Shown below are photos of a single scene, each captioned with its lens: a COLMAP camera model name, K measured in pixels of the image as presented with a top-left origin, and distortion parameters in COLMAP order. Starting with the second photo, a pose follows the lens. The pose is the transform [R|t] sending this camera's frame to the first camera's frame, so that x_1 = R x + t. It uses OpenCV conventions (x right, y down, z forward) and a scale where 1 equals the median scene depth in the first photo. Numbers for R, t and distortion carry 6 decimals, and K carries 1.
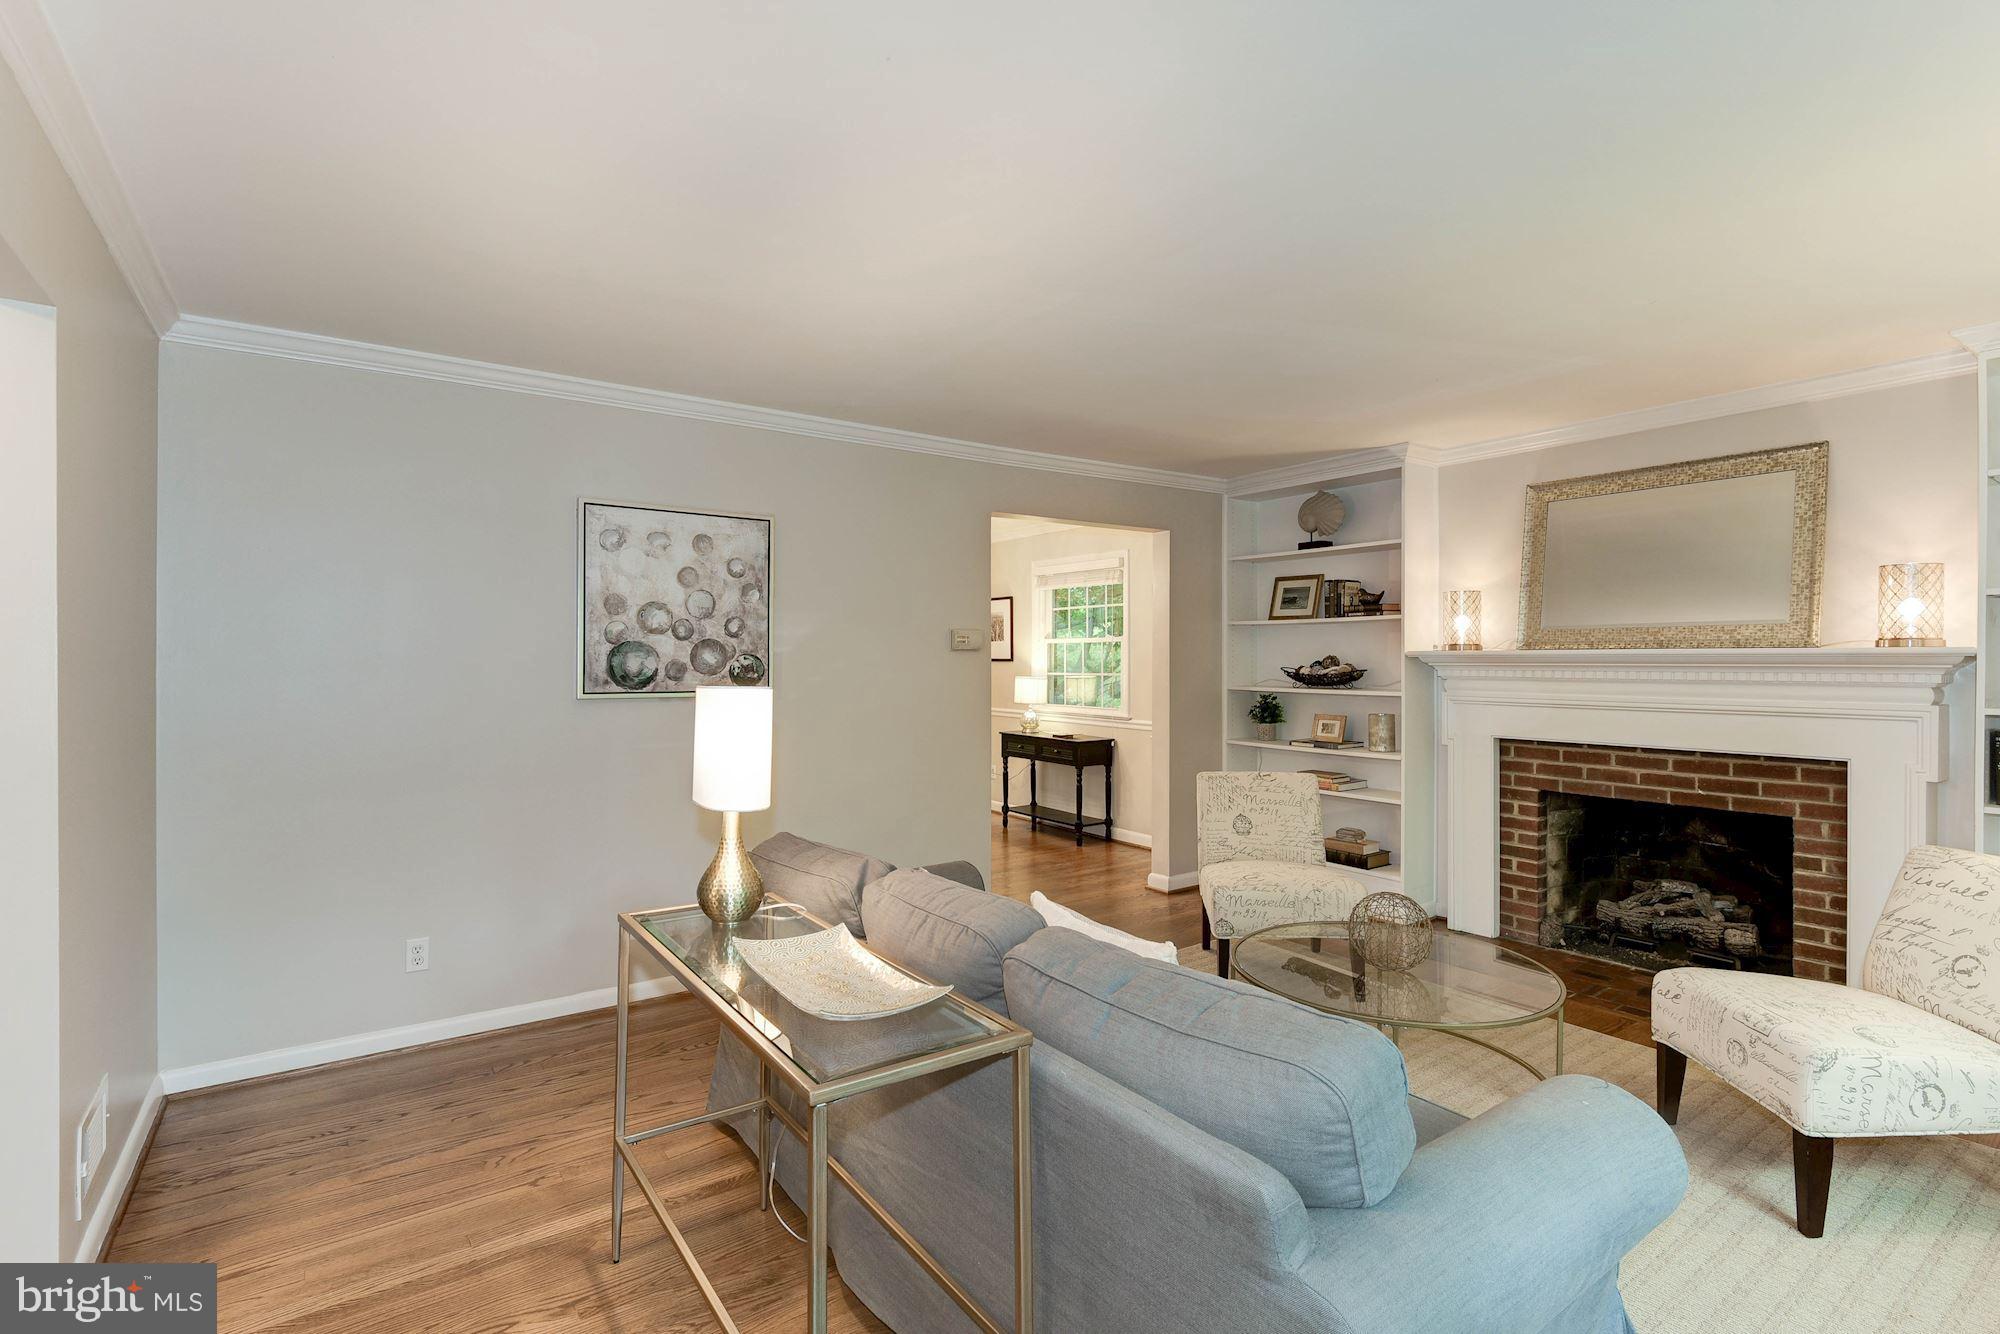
lens RADIAL K [[929.6, 0, 997.6], [0, 929.6, 659.7], [0, 0, 1]] dist [-0.000280, -0.000033]
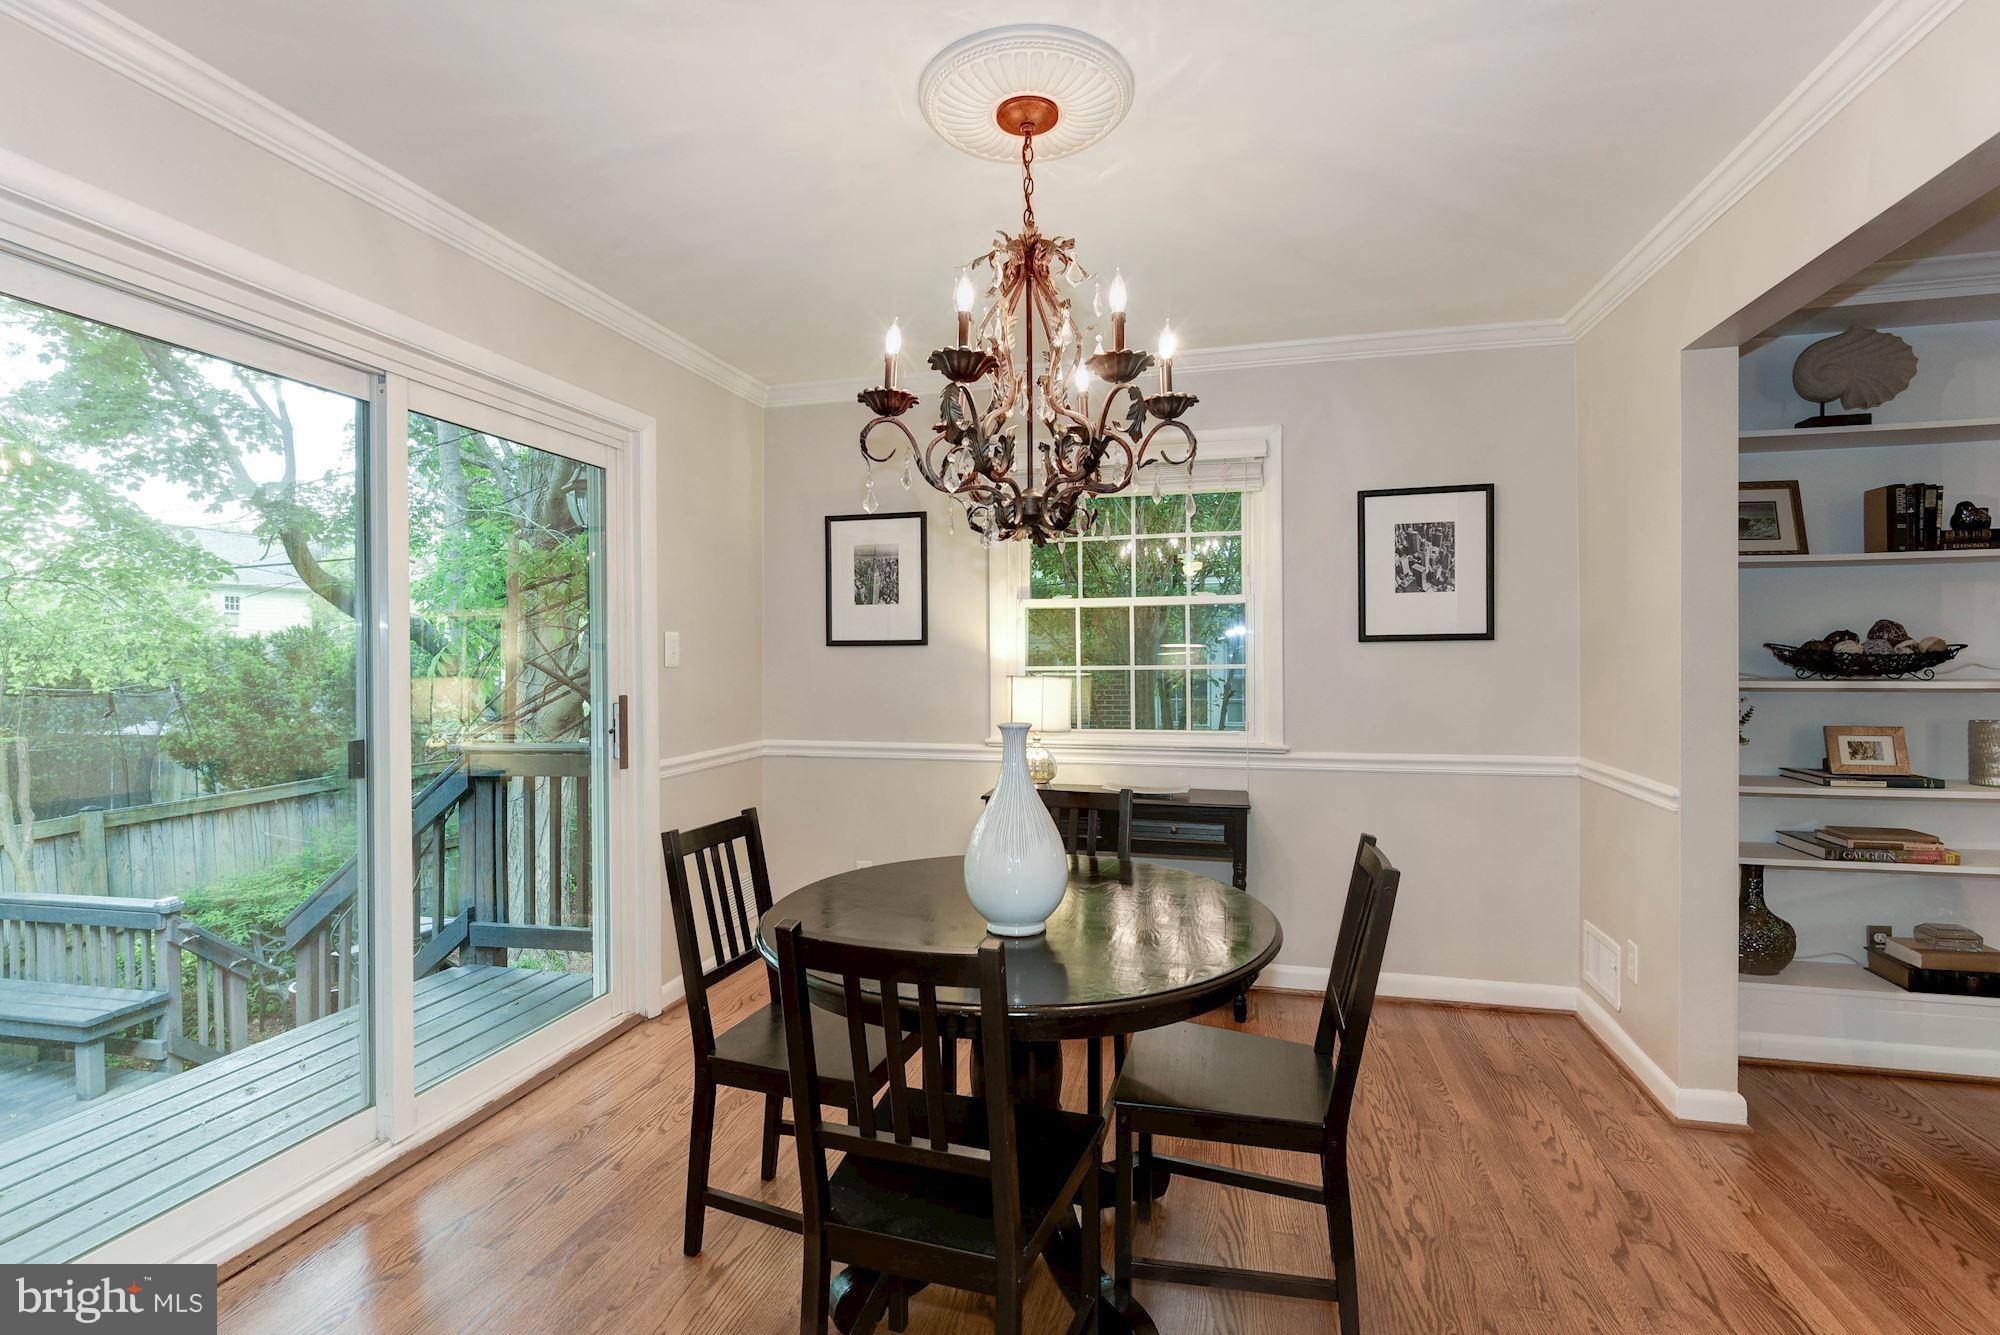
lens RADIAL K [[929.6, 0, 999.3], [0, 929.6, 667.6], [0, 0, 1]] dist [-0.000280, -0.000033]
pose [[0.758693, -0.006667, 0.651414, -0.477488], [0.006580, 0.999975, 0.002570, 0.021962], [-0.651415, 0.002336, 0.758718, 1.068199]]
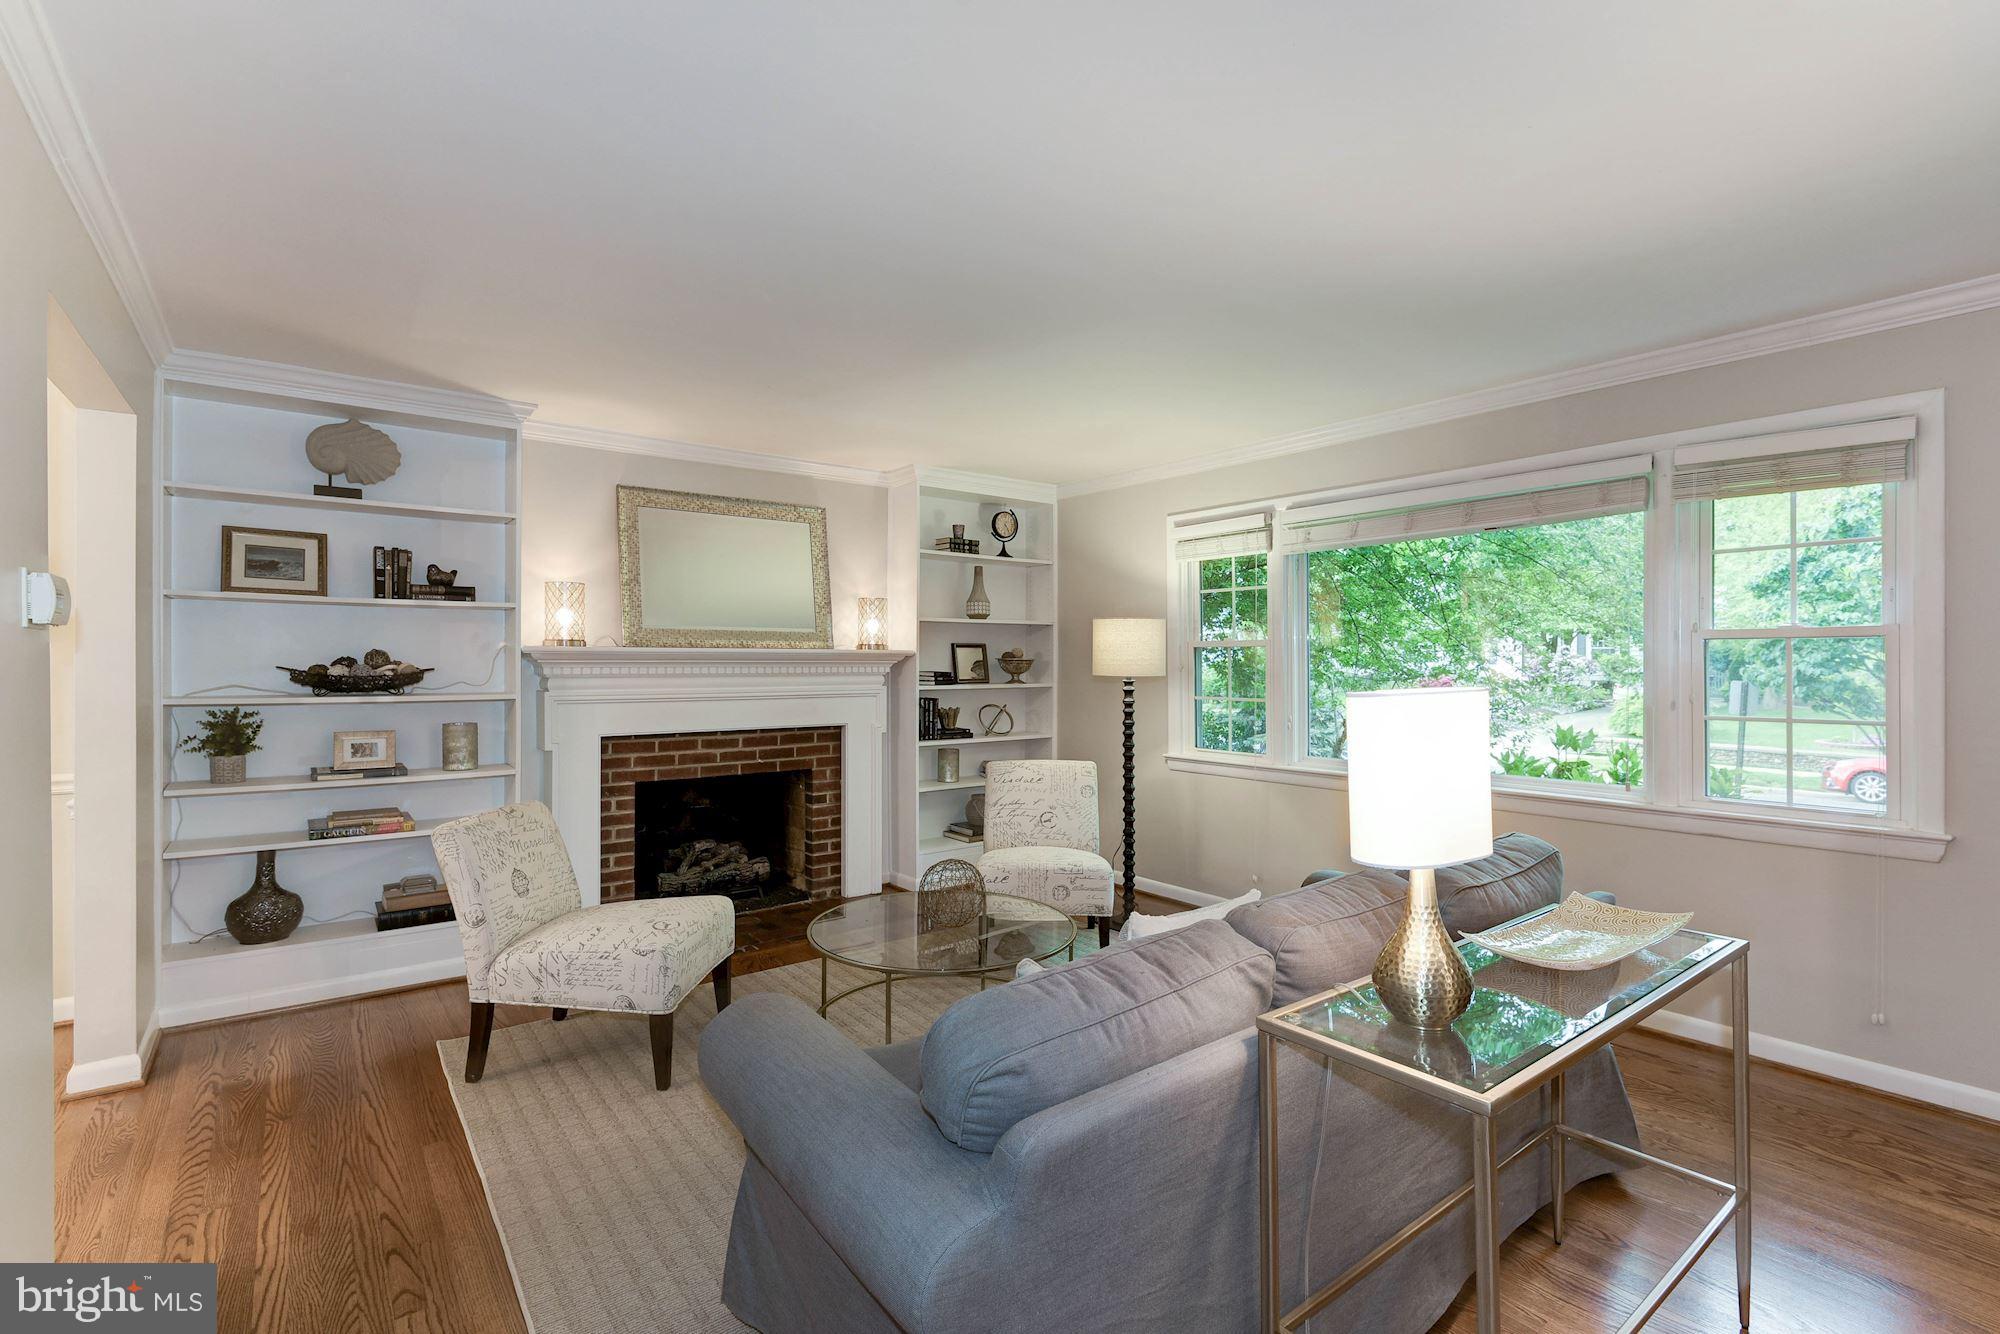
lens RADIAL K [[929.6, 0, 995.3], [0, 929.6, 663.3], [0, 0, 1]] dist [-0.000280, -0.000033]
pose [[-0.048873, -0.003005, 0.998800, -0.459307], [-0.003129, 0.999991, 0.002856, 0.003007], [-0.998800, -0.002985, -0.048882, 0.634281]]
